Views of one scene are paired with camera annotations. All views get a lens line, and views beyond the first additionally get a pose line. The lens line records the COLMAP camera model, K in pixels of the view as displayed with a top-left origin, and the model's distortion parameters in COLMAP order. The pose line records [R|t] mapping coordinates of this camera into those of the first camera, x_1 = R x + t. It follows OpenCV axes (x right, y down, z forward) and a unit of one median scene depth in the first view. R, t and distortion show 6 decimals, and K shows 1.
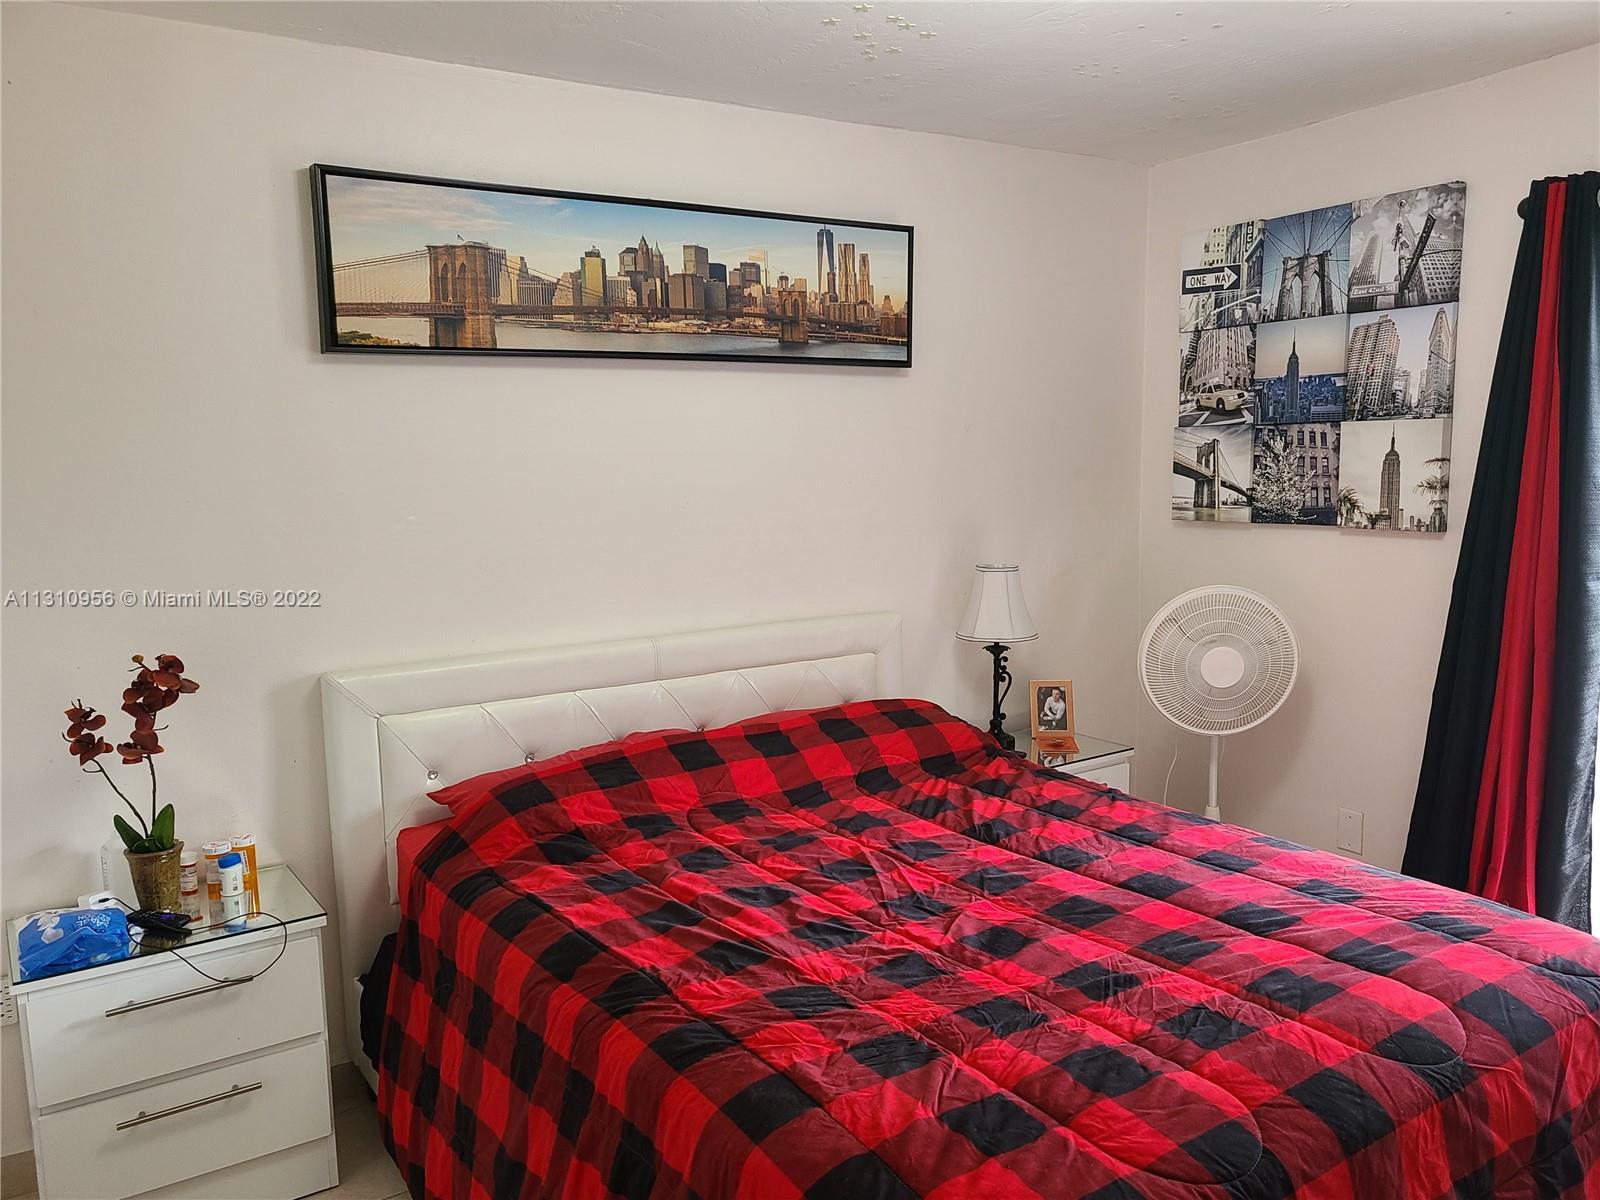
lens RADIAL K [[1219.7, 0, 796.7], [0, 1219.7, 631.9], [0, 0, 1]] dist [0.037609, 0.003266]
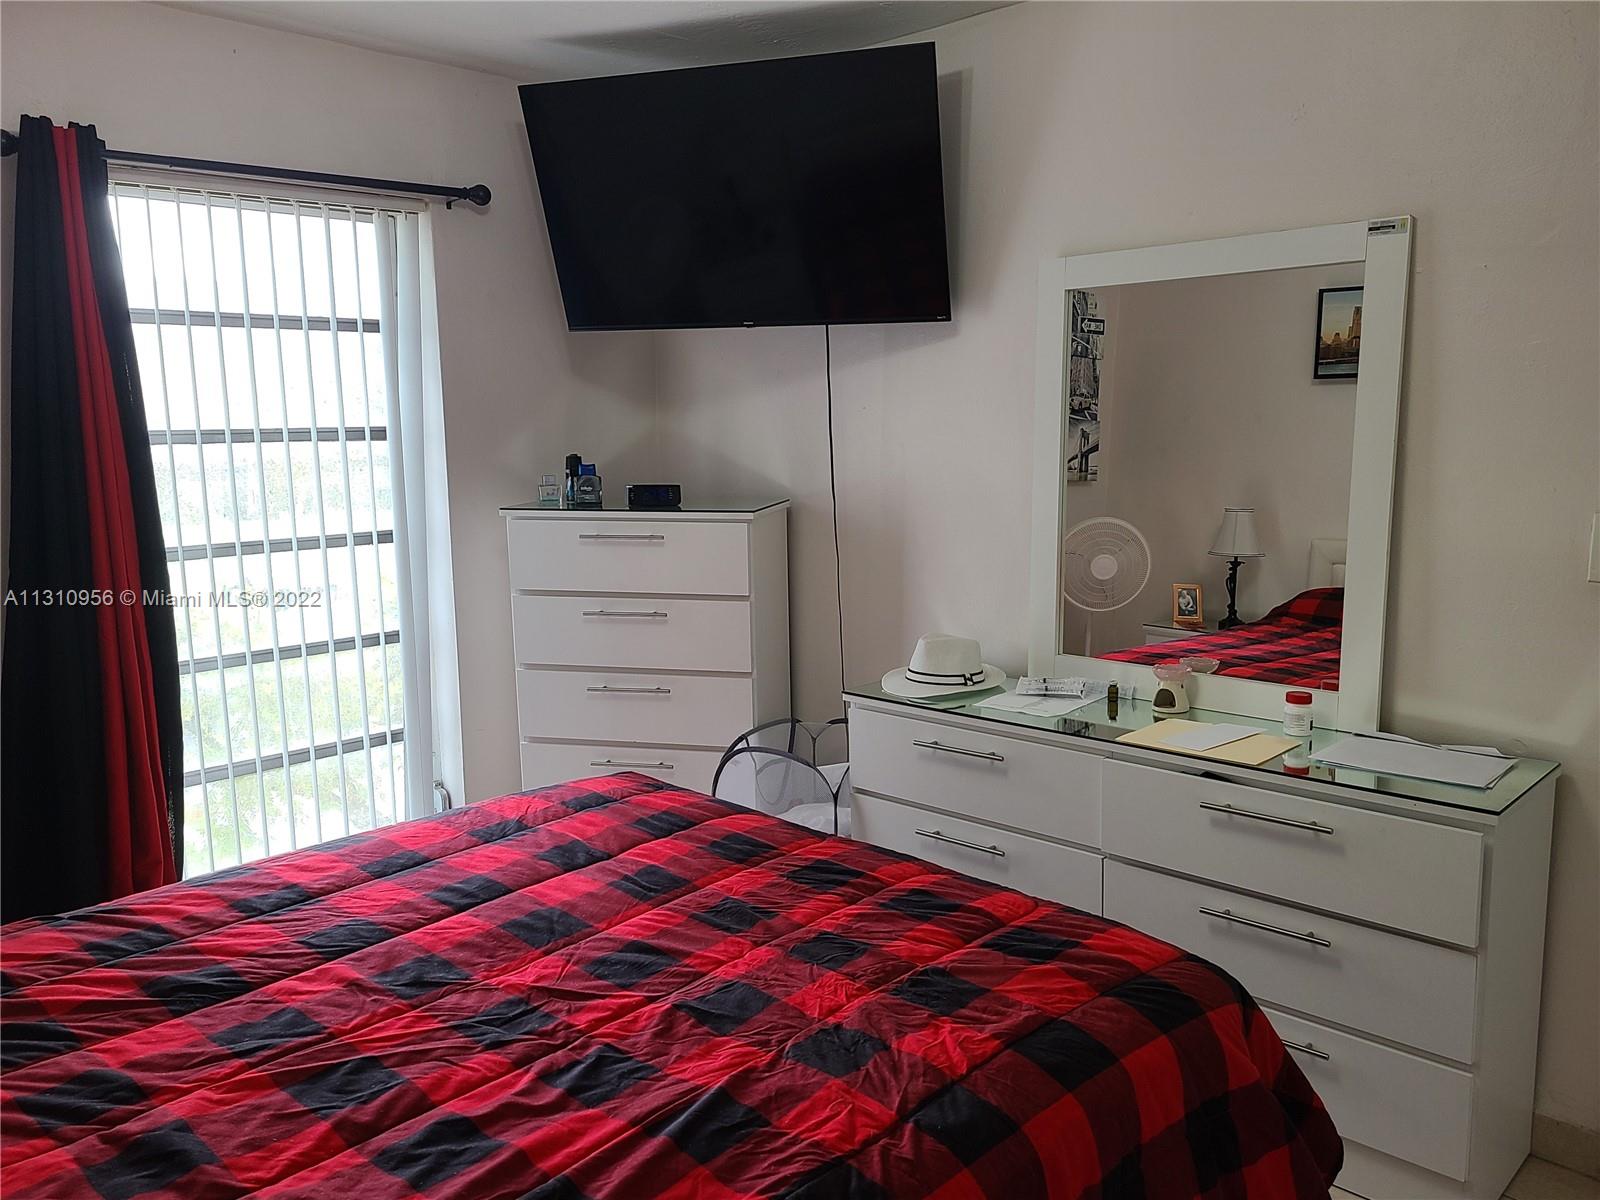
lens RADIAL K [[1219.7, 0, 796.7], [0, 1219.7, 631.9], [0, 0, 1]] dist [0.037609, 0.003266]
pose [[-0.209574, -0.154913, 0.965443, -0.646210], [0.157169, 0.969194, 0.189632, -0.121351], [-0.965078, 0.191480, -0.178771, 0.962510]]
